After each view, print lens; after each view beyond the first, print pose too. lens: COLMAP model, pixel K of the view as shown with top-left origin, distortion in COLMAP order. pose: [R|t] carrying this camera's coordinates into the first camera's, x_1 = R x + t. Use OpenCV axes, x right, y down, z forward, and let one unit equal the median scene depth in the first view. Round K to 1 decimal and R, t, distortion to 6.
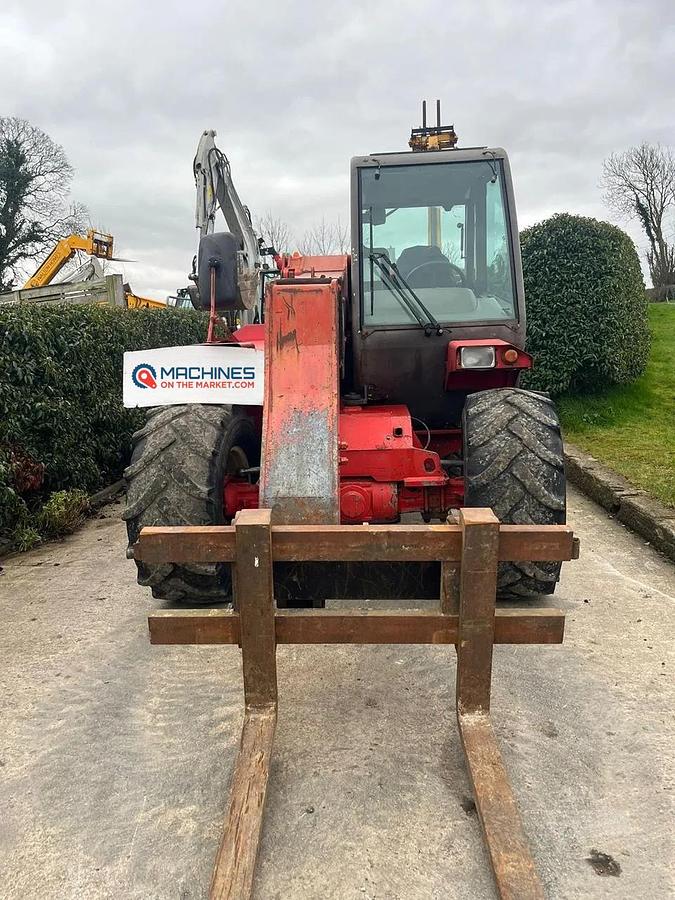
lens RADIAL K [[690.0, 0, 315.0], [0, 690.0, 450.8], [0, 0, 1]] dist [0.010162, 0.003719]
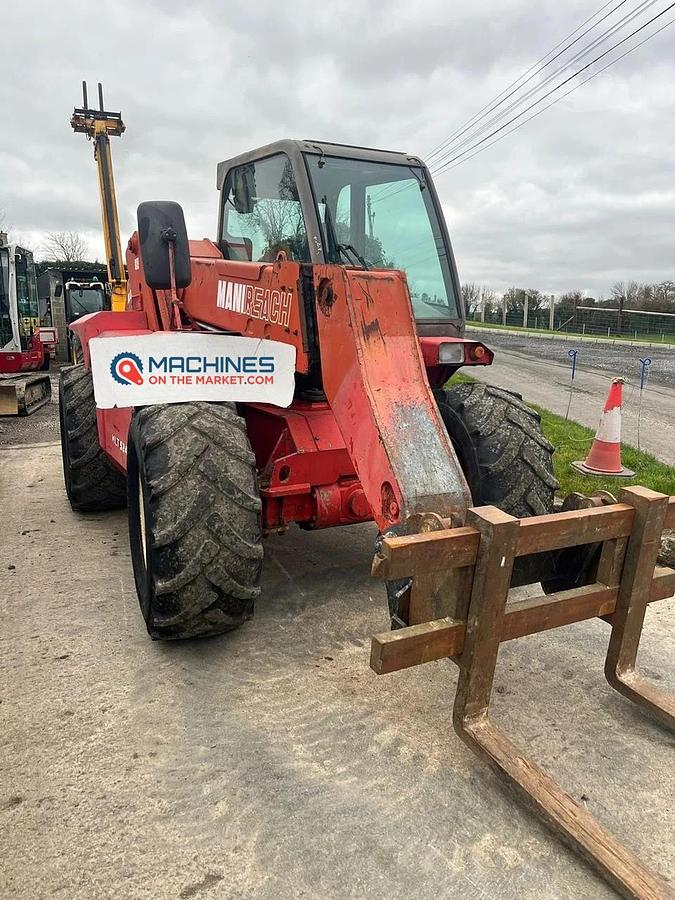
lens RADIAL K [[697.4, 0, 316.7], [0, 697.4, 453.1], [0, 0, 1]] dist [0.003262, -0.003143]
pose [[0.847733, -0.055353, 0.527527, -0.505925], [0.054244, 0.998373, 0.017588, -0.012141], [-0.527642, 0.013705, 0.849356, 0.199622]]
